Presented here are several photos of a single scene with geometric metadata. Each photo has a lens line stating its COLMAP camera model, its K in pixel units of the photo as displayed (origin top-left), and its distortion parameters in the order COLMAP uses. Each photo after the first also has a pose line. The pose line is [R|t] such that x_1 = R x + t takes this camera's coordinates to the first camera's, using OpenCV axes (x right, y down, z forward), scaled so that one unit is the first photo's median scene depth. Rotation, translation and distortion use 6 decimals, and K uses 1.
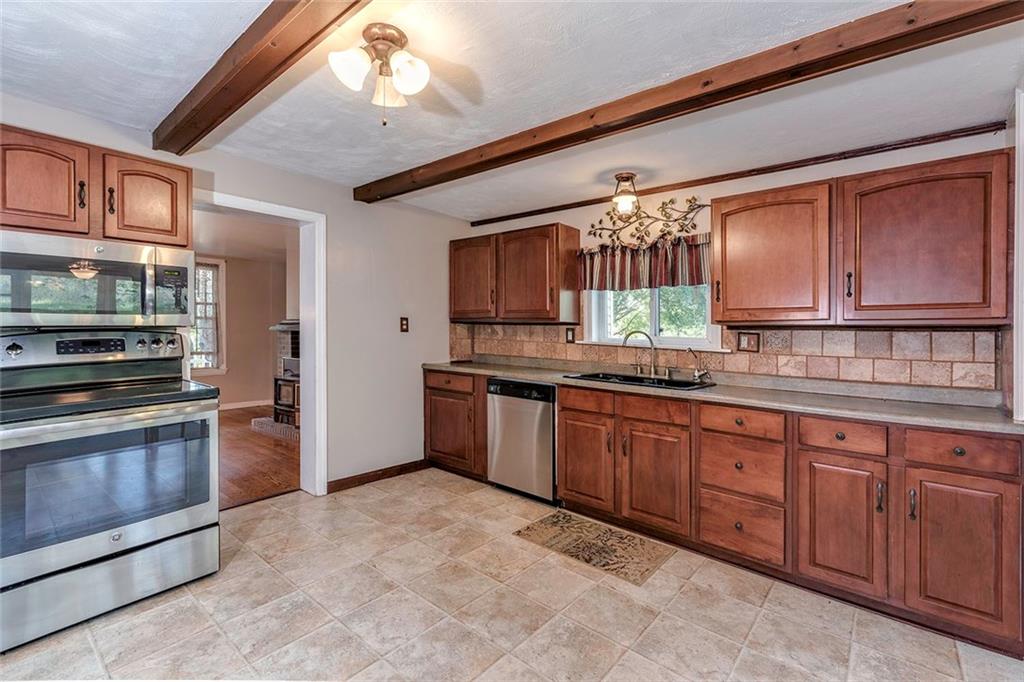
lens RADIAL K [[464.3, 0, 511.2], [0, 464.3, 320.8], [0, 0, 1]] dist [0.015345, -0.001001]
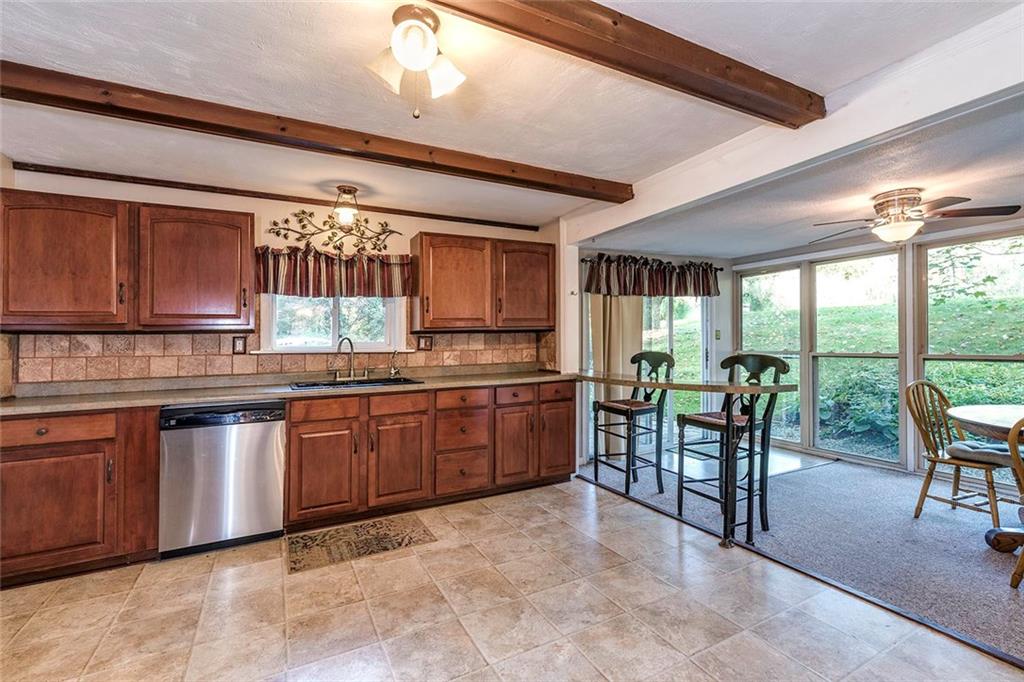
lens RADIAL K [[464.3, 0, 515.1], [0, 464.3, 335.4], [0, 0, 1]] dist [0.015345, -0.001001]
pose [[0.360812, -0.022814, 0.932360, -0.632643], [0.001481, 0.999714, 0.023889, -0.007887], [-0.932637, -0.007238, 0.360742, 0.286316]]
